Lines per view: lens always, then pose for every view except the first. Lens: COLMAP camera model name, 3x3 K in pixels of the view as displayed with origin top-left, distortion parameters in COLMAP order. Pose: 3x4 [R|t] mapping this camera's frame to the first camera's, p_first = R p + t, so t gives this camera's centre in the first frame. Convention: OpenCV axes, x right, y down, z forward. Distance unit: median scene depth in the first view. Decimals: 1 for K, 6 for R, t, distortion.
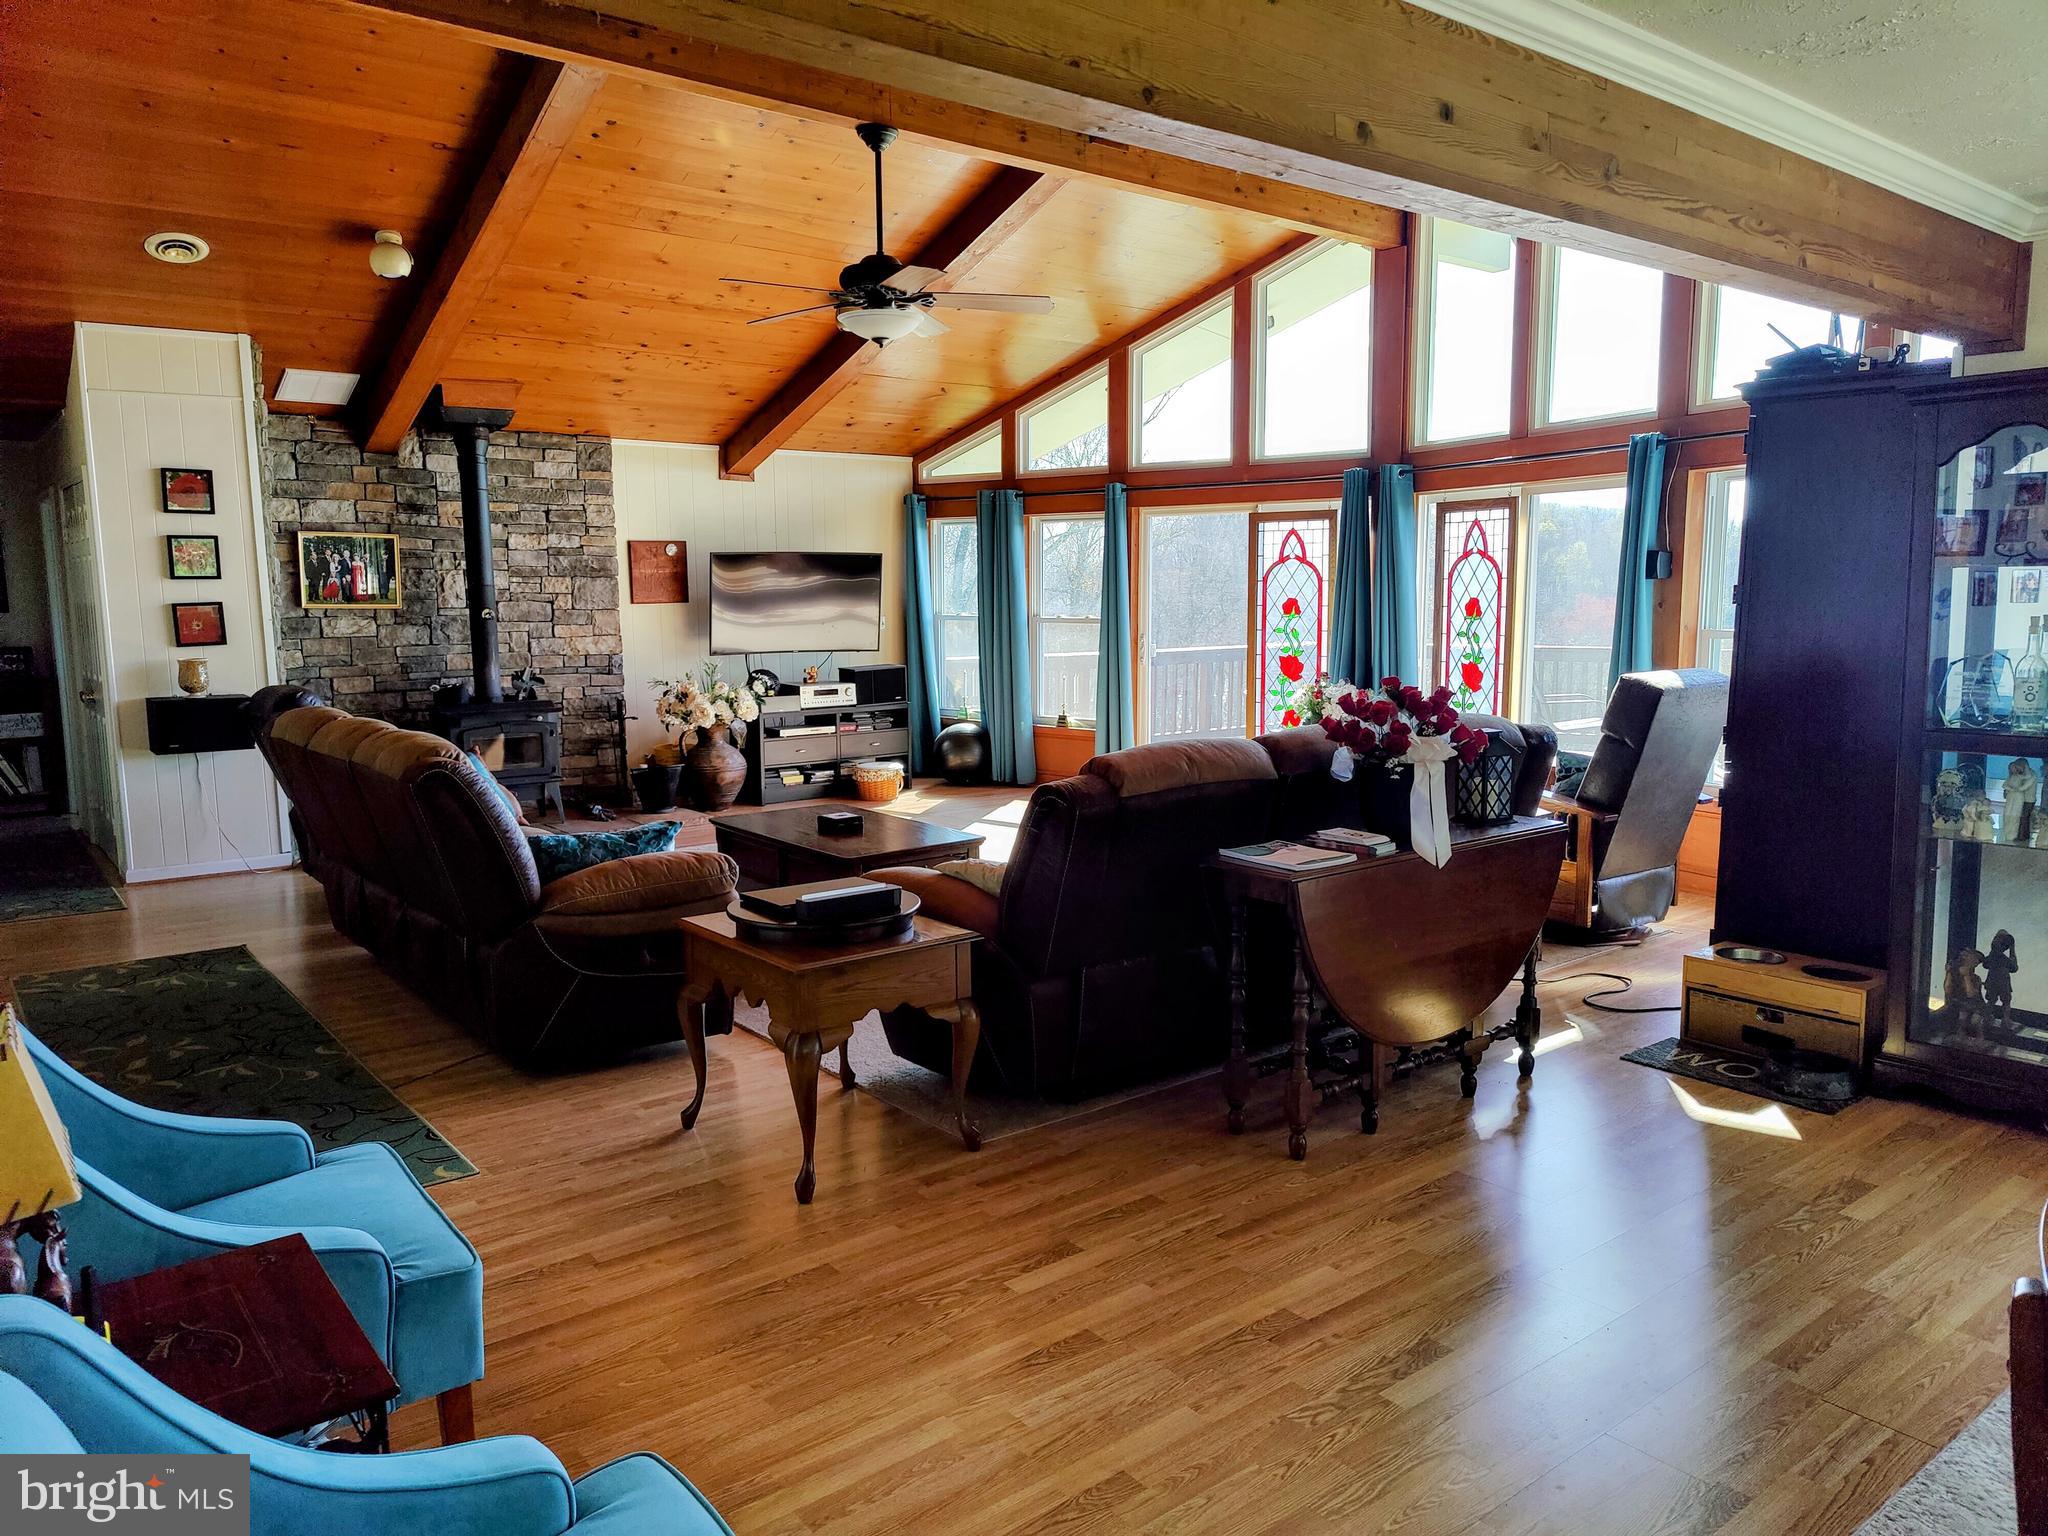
lens RADIAL K [[1449.6, 0, 1017.5], [0, 1449.6, 754.8], [0, 0, 1]] dist [0.030792, -0.004626]
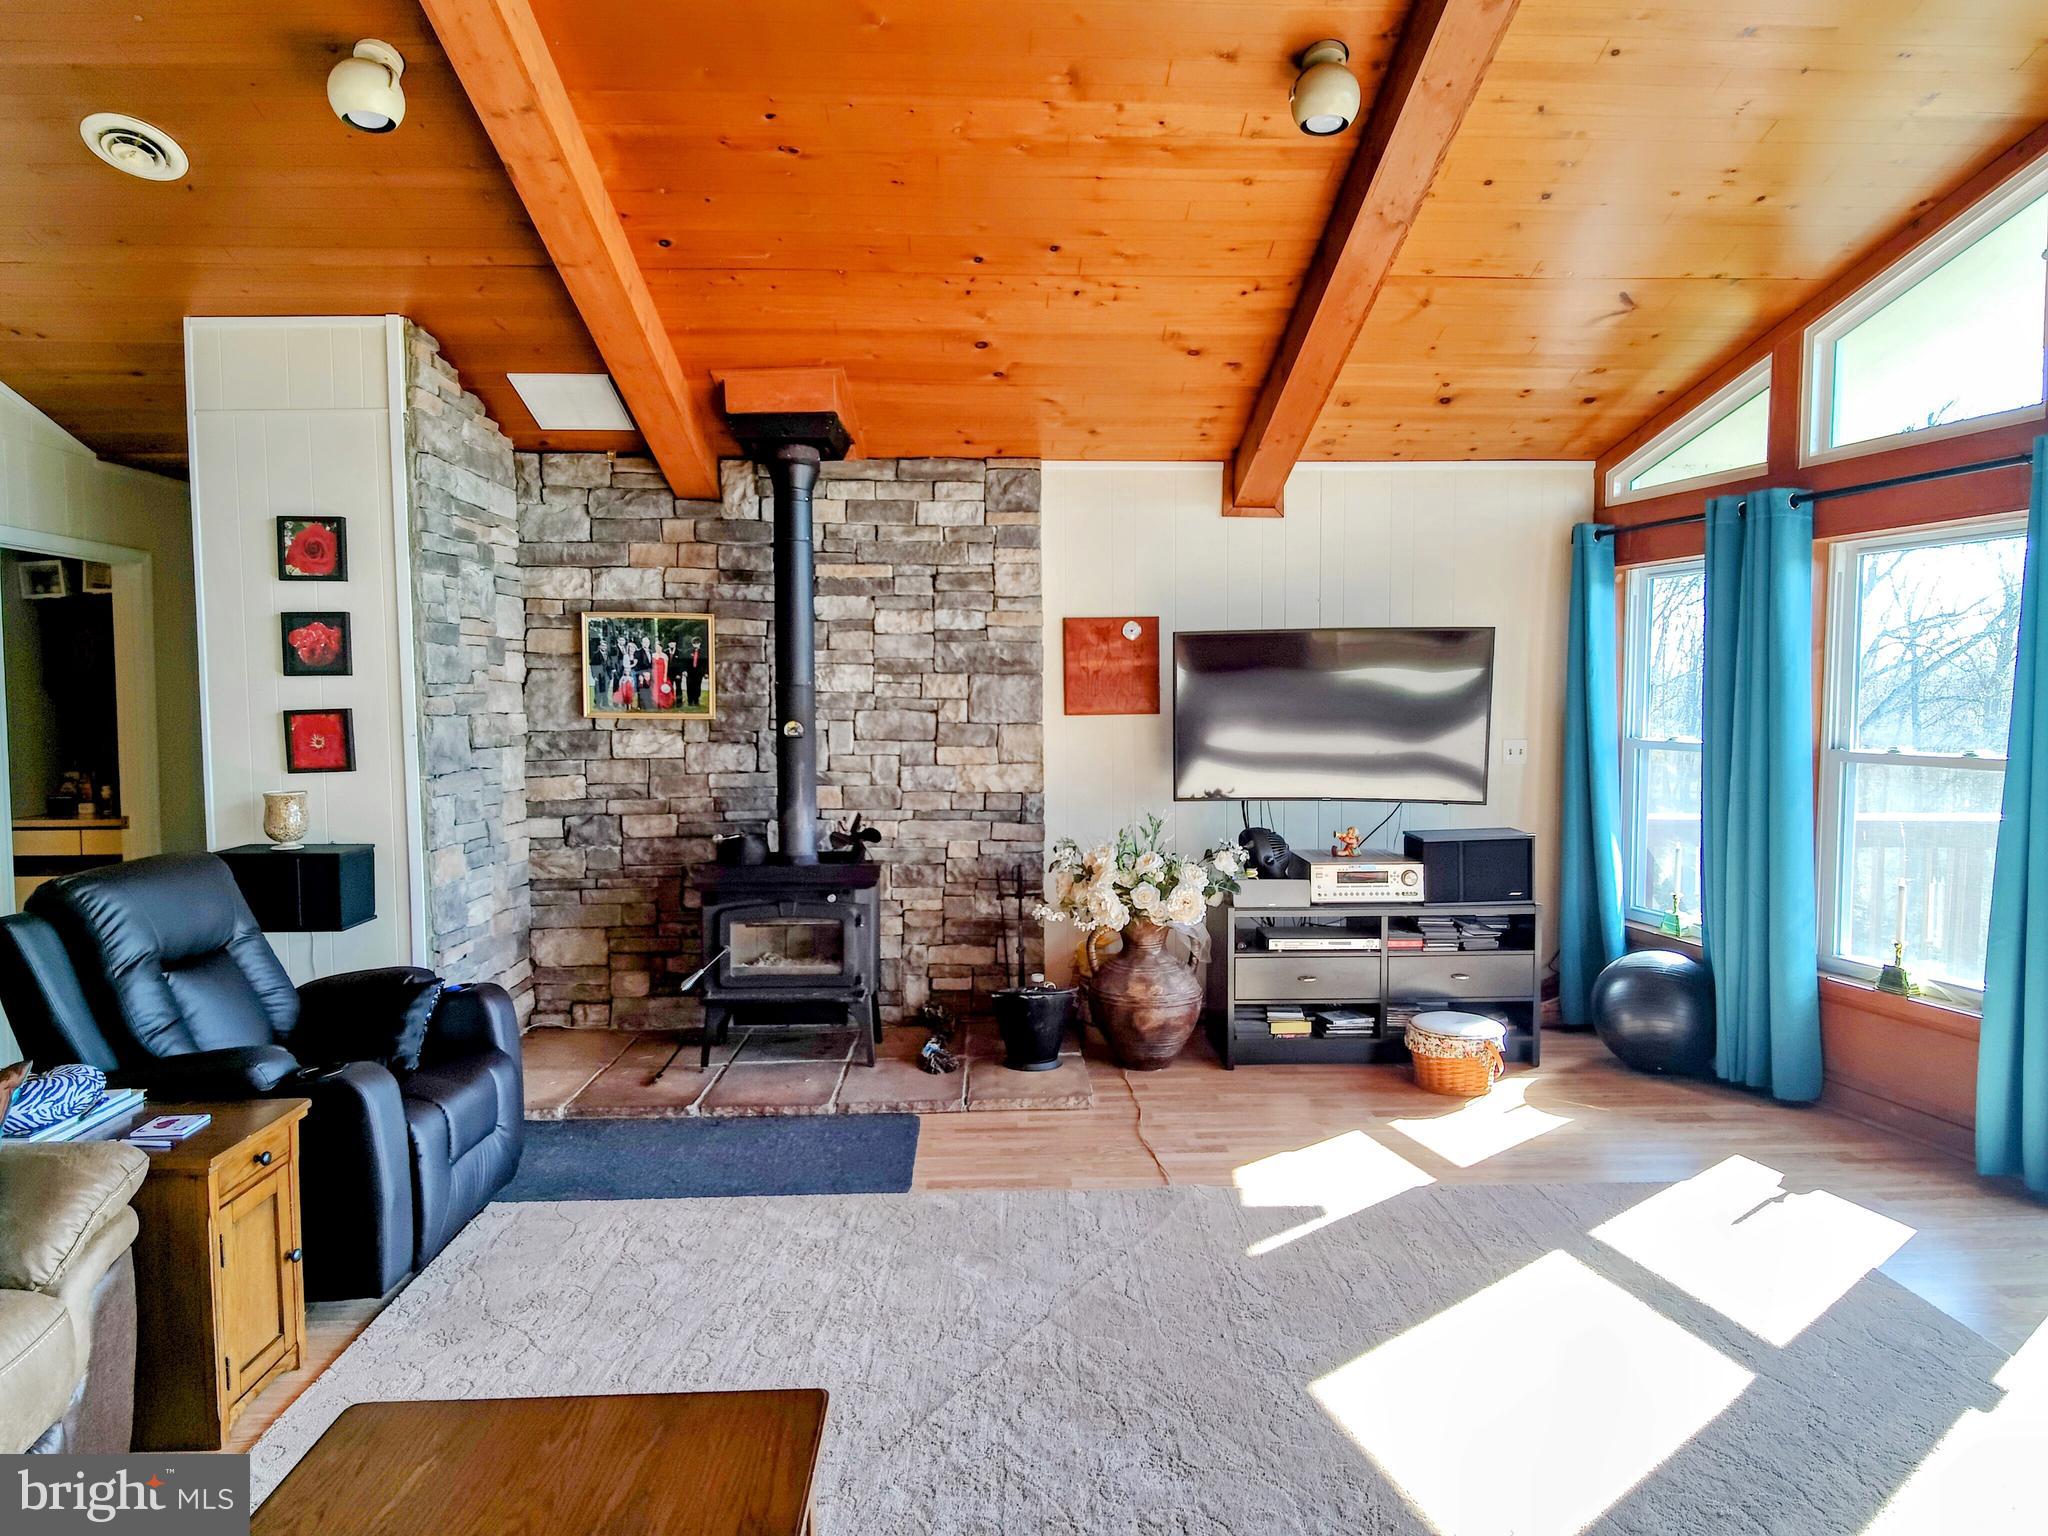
lens RADIAL K [[1248.1, 0, 1023.3], [0, 1248.1, 767.1], [0, 0, 1]] dist [0.038827, -0.003800]
pose [[0.810500, 0.036601, -0.584593, 0.043999], [-0.069750, 0.996975, -0.034284, -0.062048], [0.581570, 0.068562, 0.810602, 0.554587]]
